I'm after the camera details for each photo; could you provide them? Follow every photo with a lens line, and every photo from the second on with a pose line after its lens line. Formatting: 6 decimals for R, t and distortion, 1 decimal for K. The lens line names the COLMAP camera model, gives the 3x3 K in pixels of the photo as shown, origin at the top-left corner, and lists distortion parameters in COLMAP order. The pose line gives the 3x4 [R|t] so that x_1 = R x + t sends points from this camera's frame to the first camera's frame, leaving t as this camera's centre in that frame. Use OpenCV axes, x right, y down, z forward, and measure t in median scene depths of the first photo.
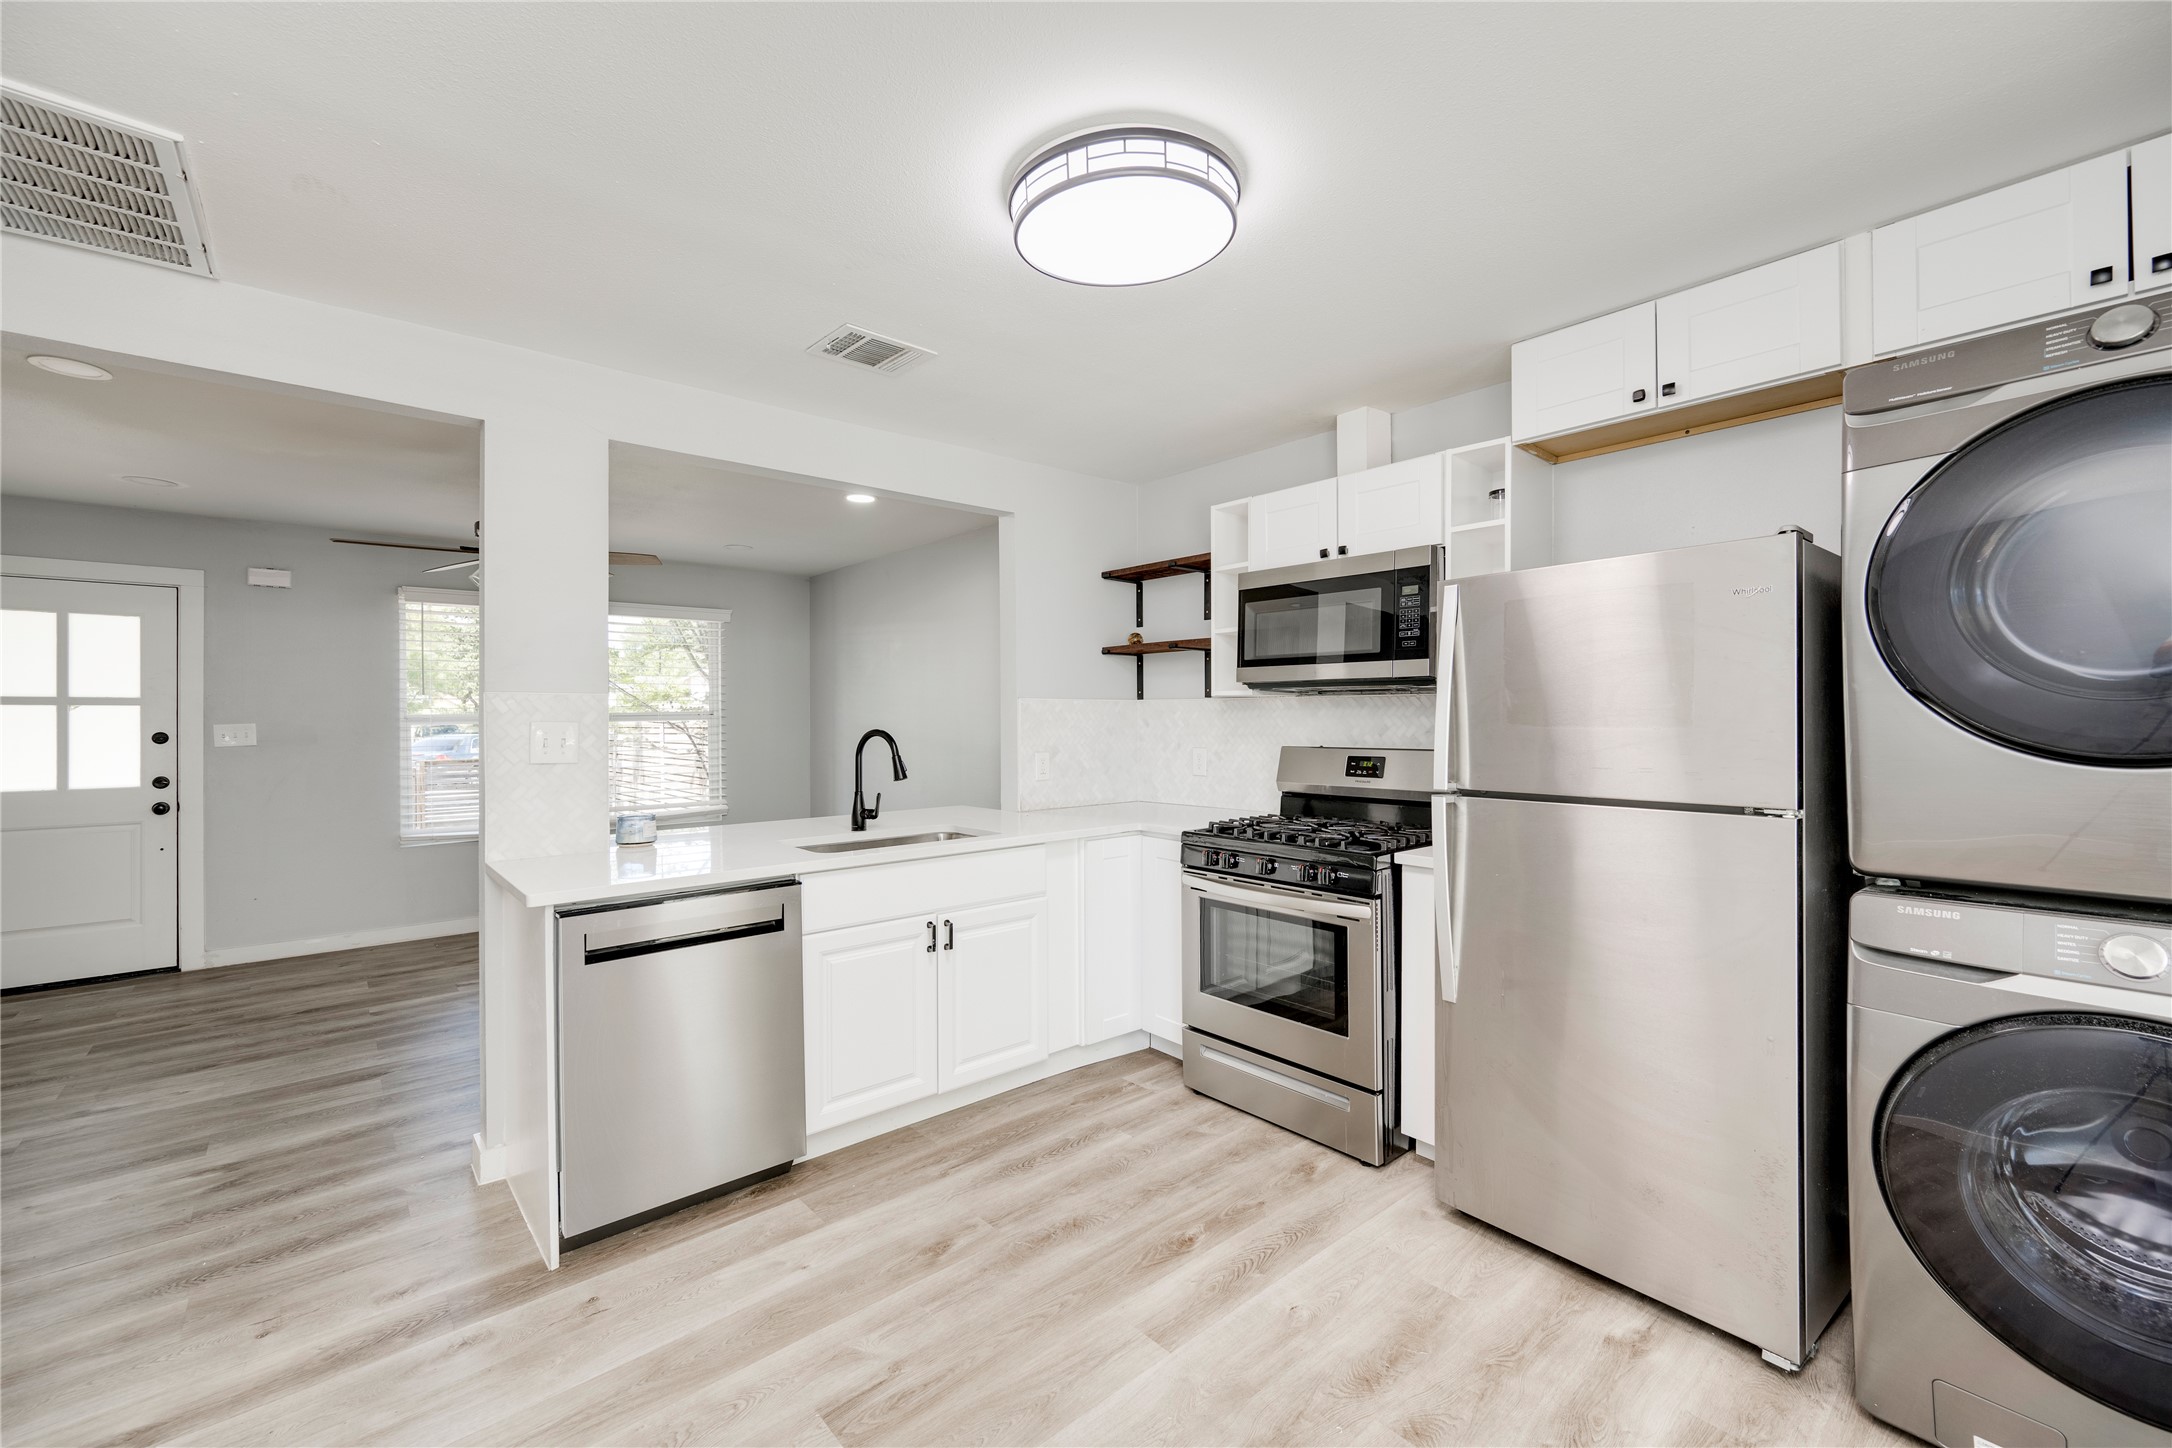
lens RADIAL K [[872.5, 0, 1052.4], [0, 872.5, 712.7], [0, 0, 1]] dist [-0.000668, 0.001362]
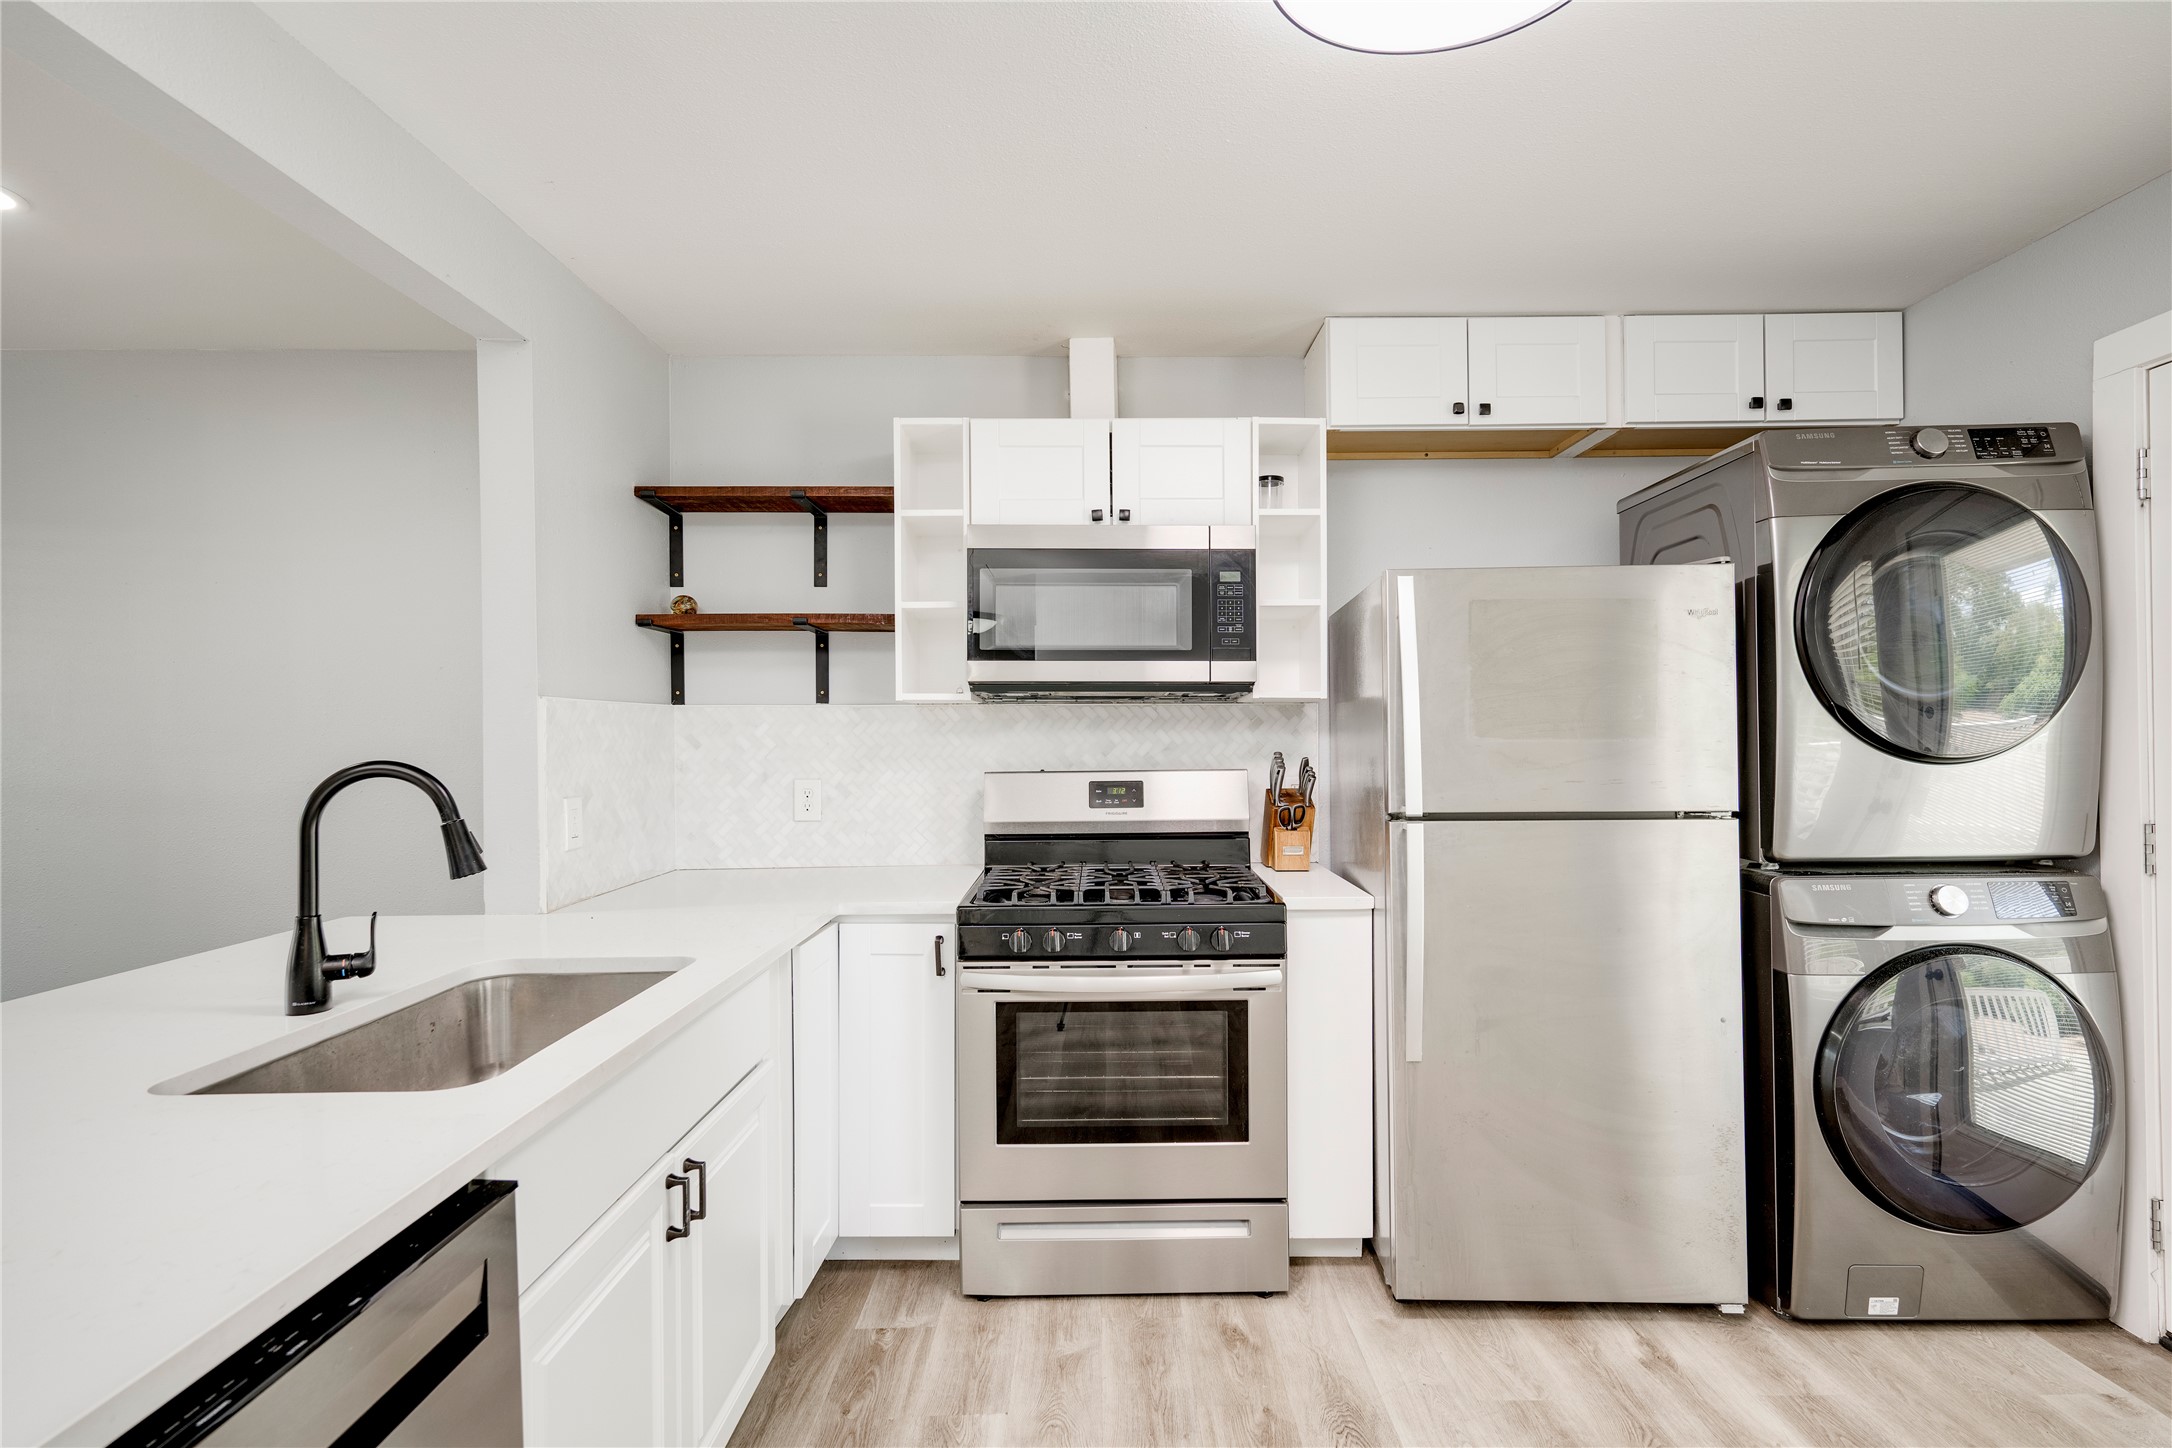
lens RADIAL K [[1050.3, 0, 1093.2], [0, 1050.3, 723.6], [0, 0, 1]] dist [-0.001906, 0.003291]
pose [[0.636197, 0.005801, 0.771505, -0.398499], [-0.000506, 0.999975, -0.007101, 0.004869], [-0.771526, 0.004128, 0.636184, 0.430022]]
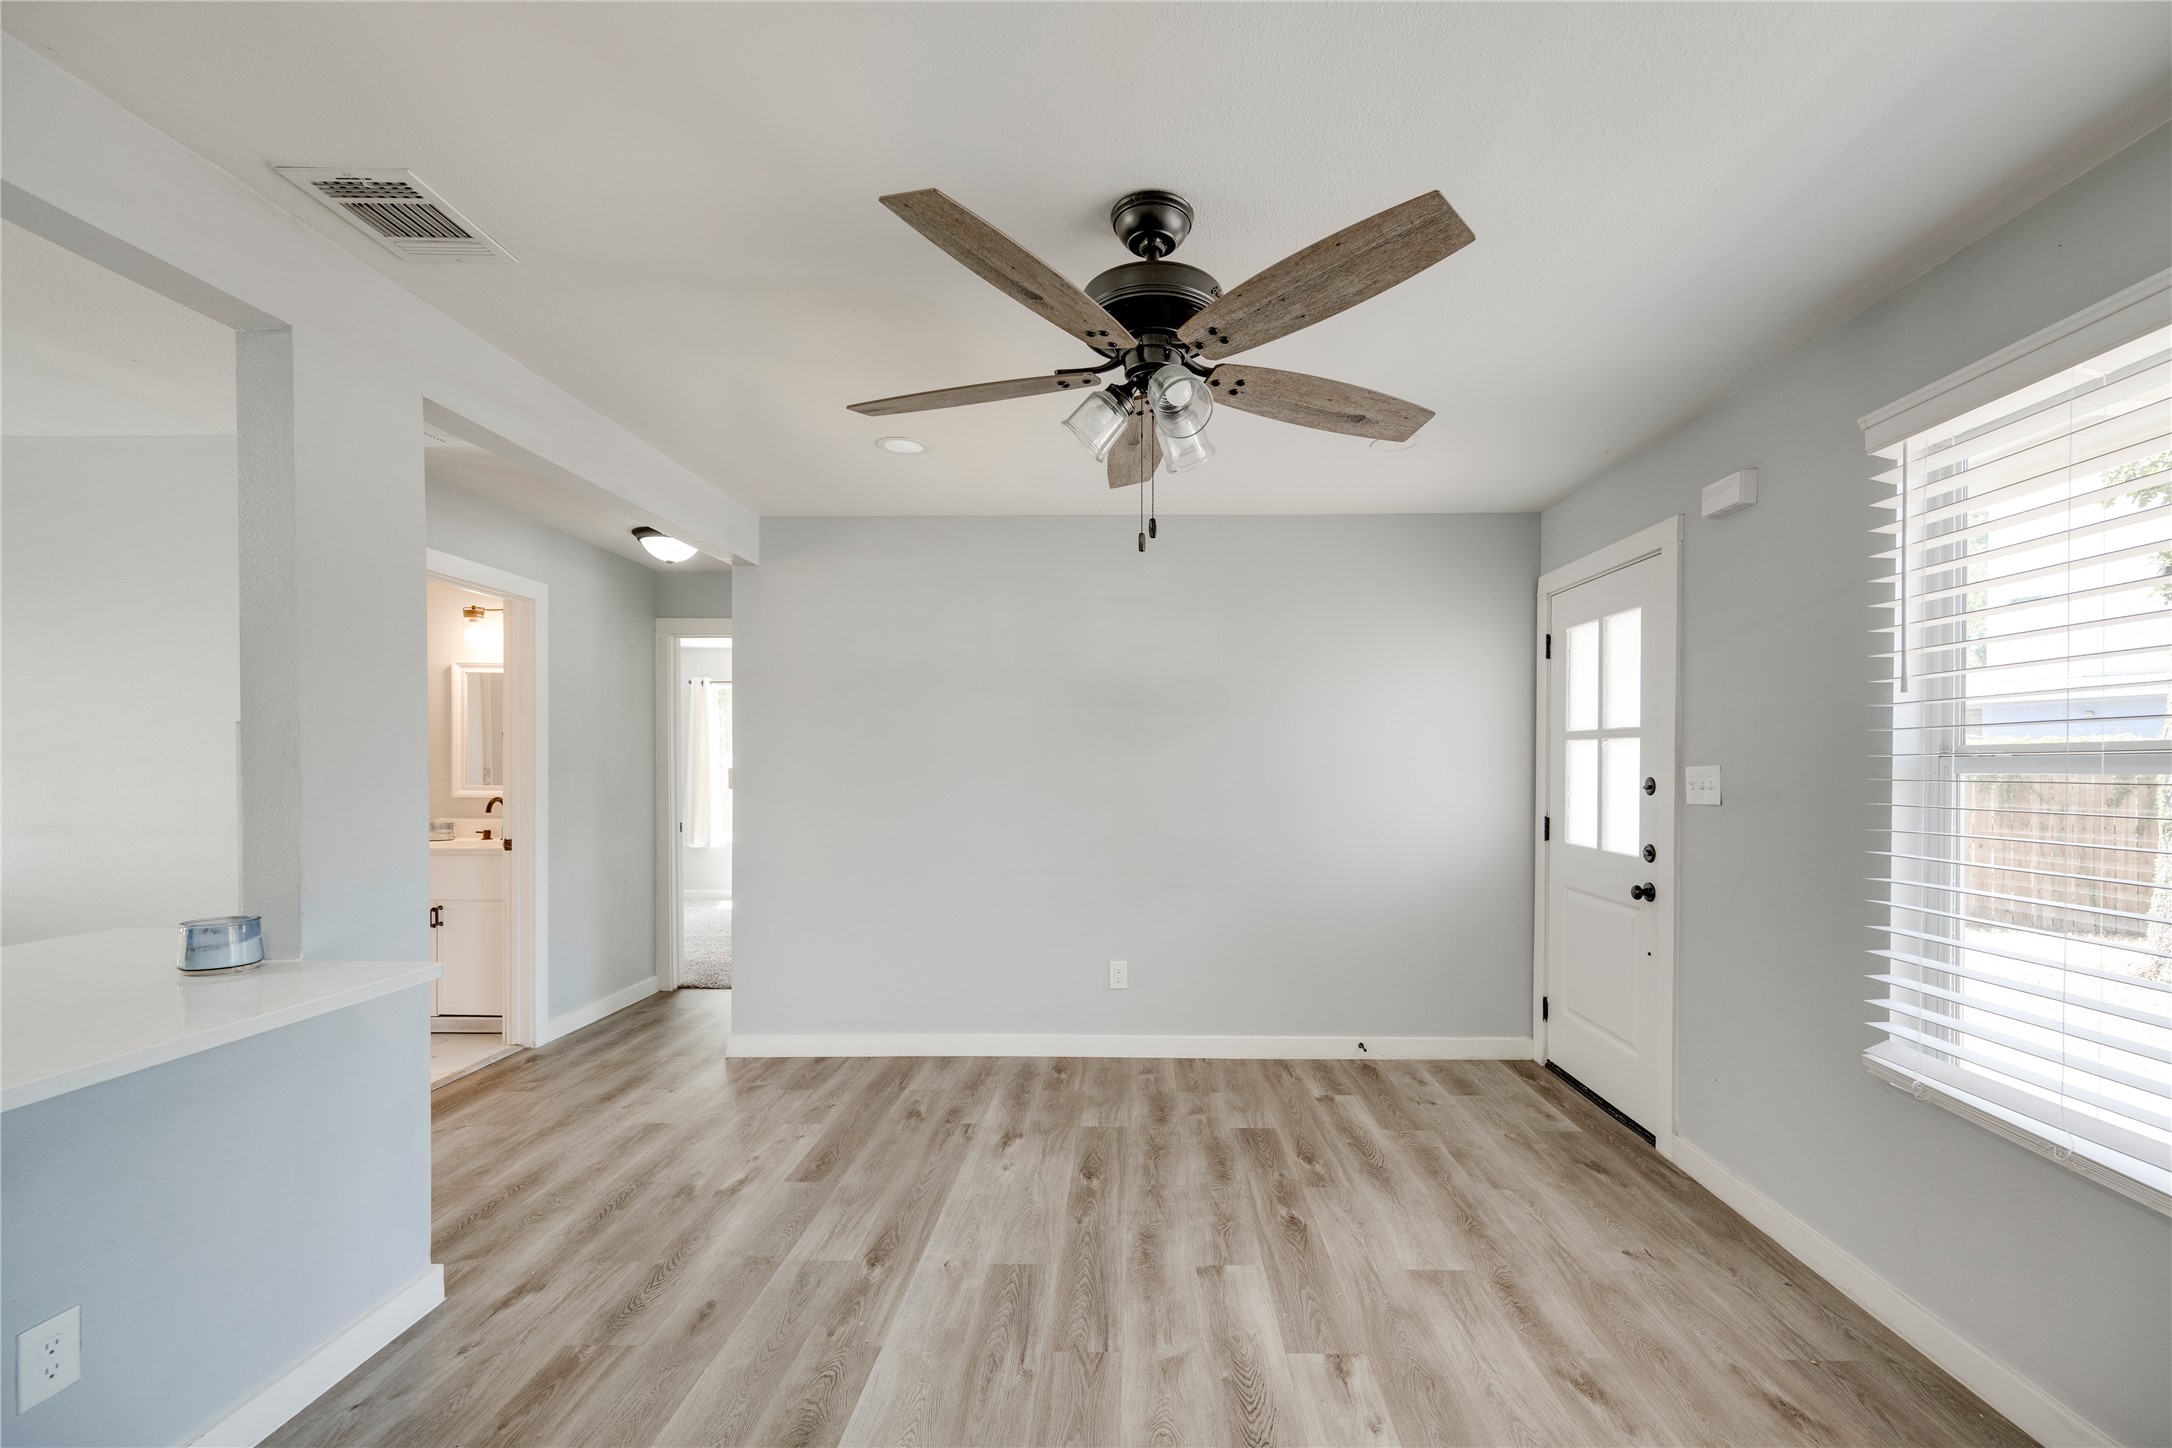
lens RADIAL K [[872.5, 0, 1107.2], [0, 872.5, 767.1], [0, 0, 1]] dist [-0.000668, 0.001362]
pose [[-0.649336, 0.015440, -0.760345, -0.395619], [0.011949, 0.999878, 0.010100, 0.003841], [0.760408, -0.002526, -0.649441, 1.794964]]
